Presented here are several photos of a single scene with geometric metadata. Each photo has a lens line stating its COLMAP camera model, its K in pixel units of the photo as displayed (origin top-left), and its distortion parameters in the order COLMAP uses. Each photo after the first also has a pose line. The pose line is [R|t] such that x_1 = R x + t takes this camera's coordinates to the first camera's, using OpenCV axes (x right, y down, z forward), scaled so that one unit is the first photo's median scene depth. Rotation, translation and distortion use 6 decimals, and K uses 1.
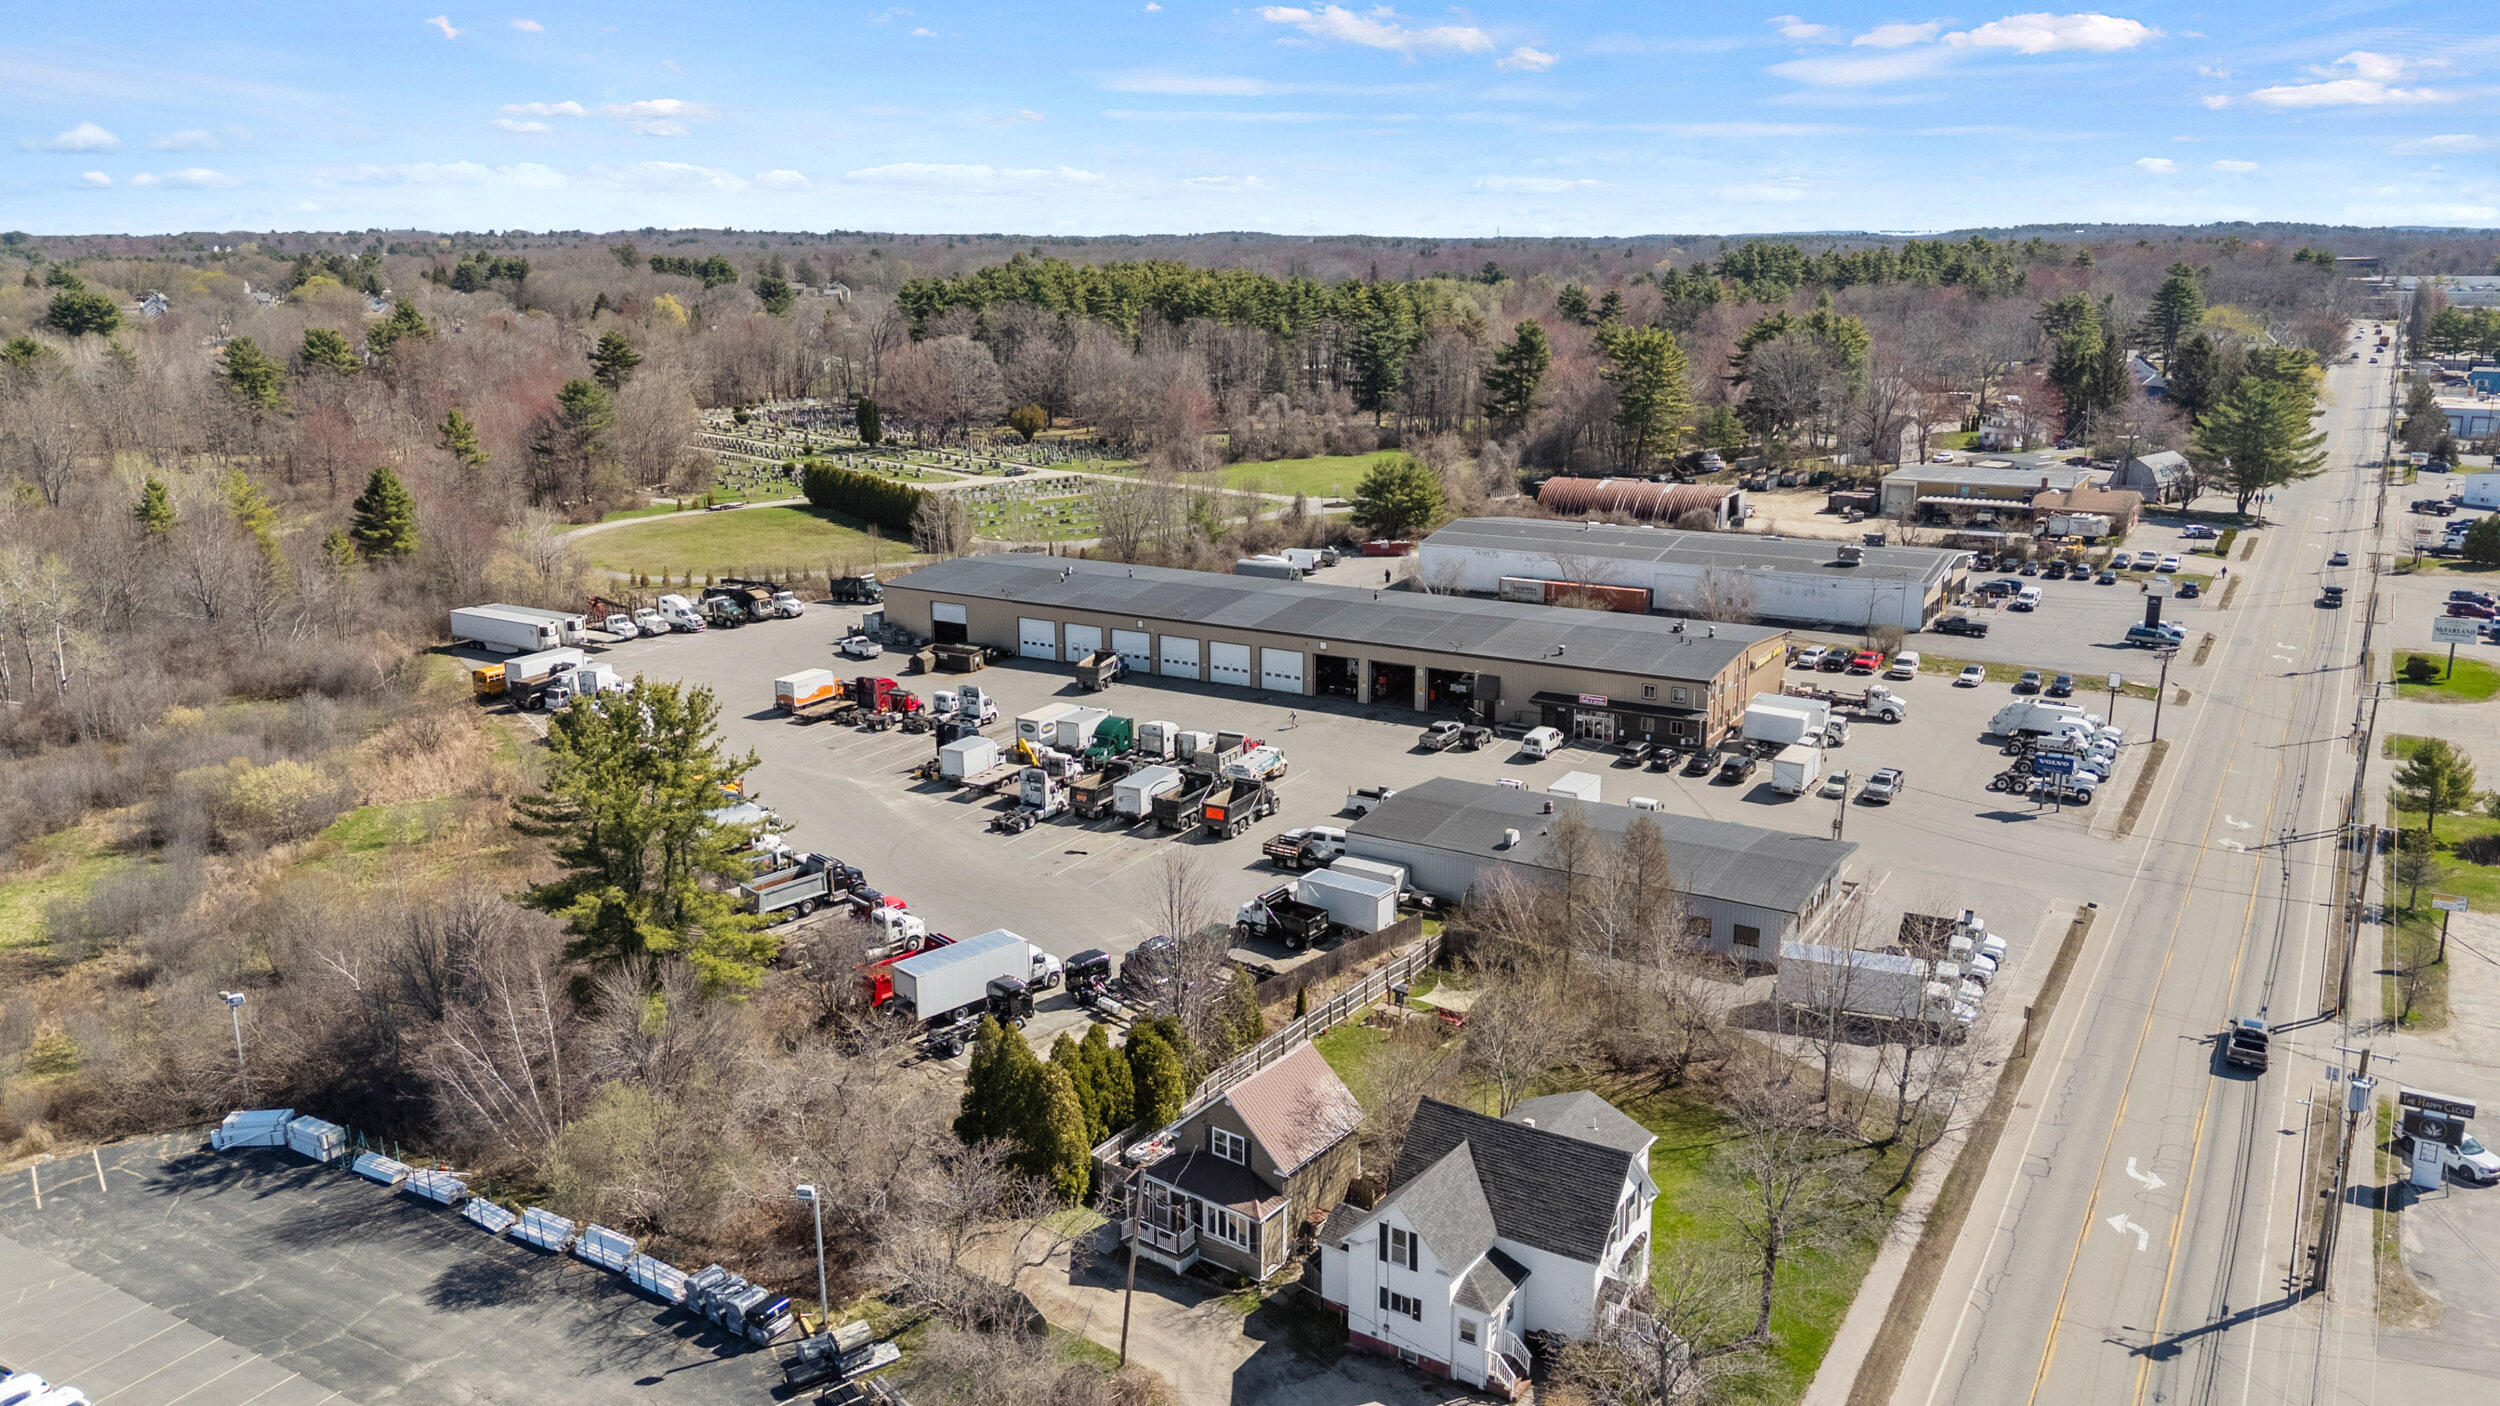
lens RADIAL K [[1825.4, 0, 1250.0], [0, 1825.4, 703.0], [0, 0, 1]] dist [0.095079, -0.094610]
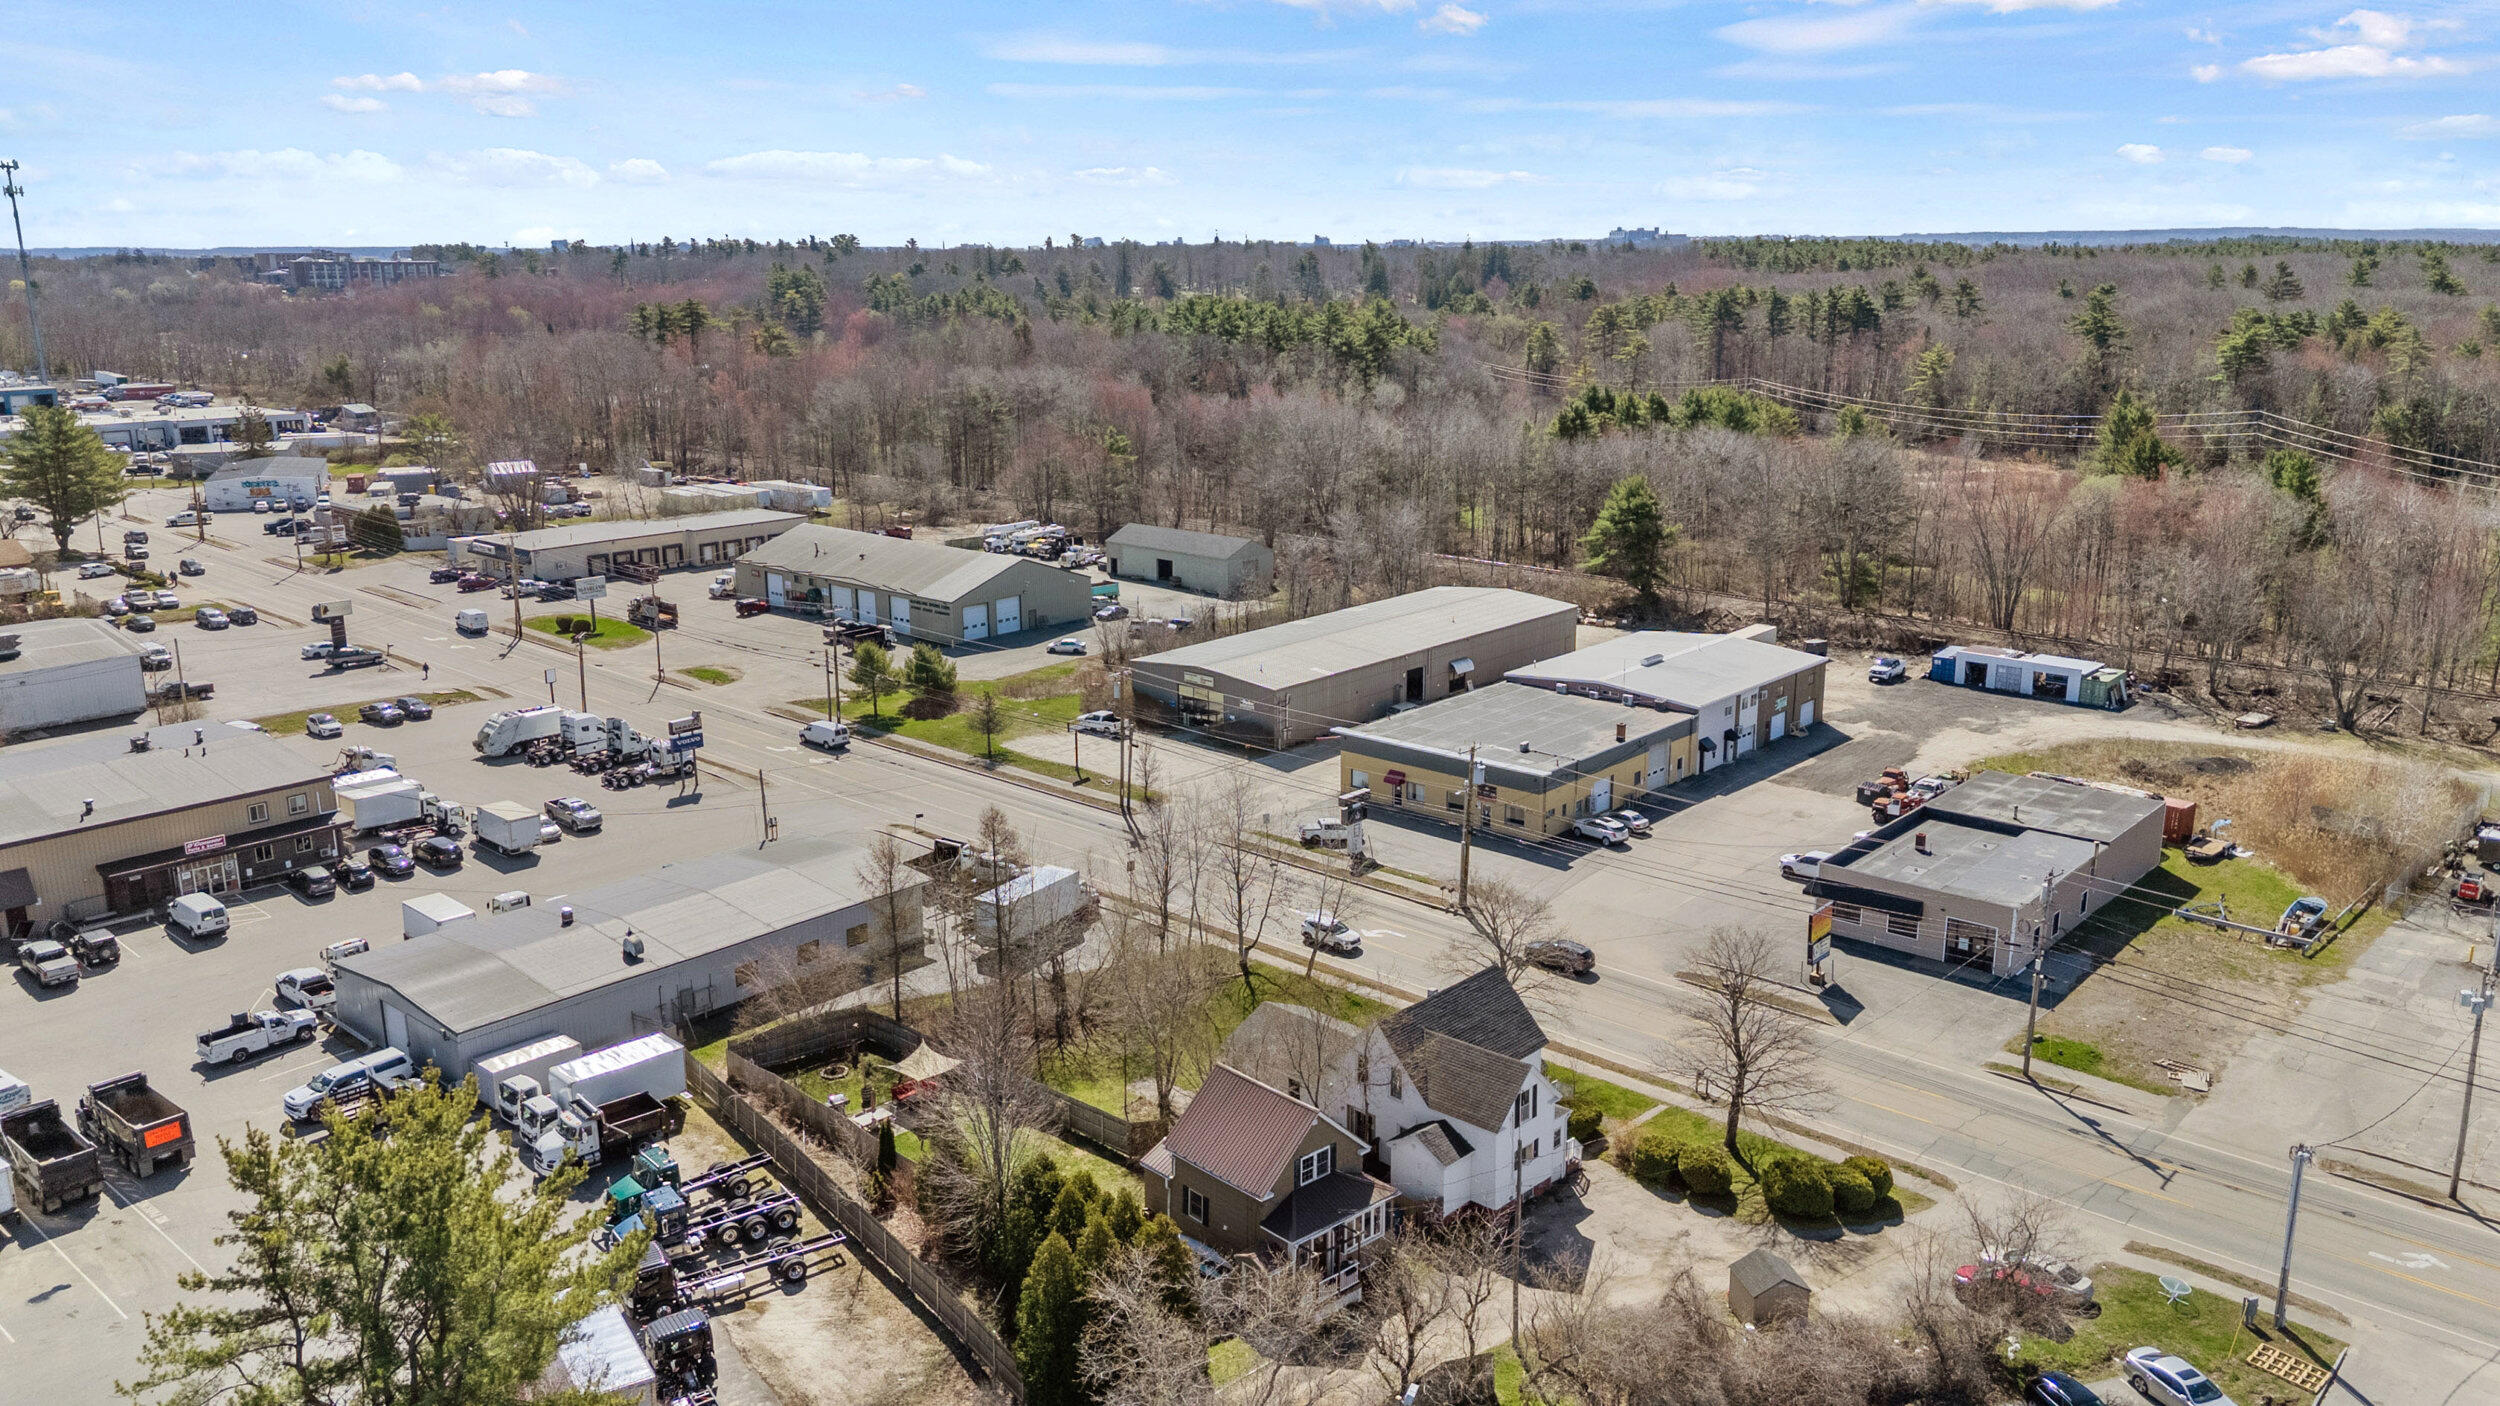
lens RADIAL K [[1825.4, 0, 1250.0], [0, 1825.4, 703.0], [0, 0, 1]] dist [0.095079, -0.094610]
pose [[0.185529, -0.235992, 0.953880, -0.669851], [0.246878, 0.950791, 0.187210, -0.139706], [-0.951121, 0.200759, 0.234660, 0.560709]]
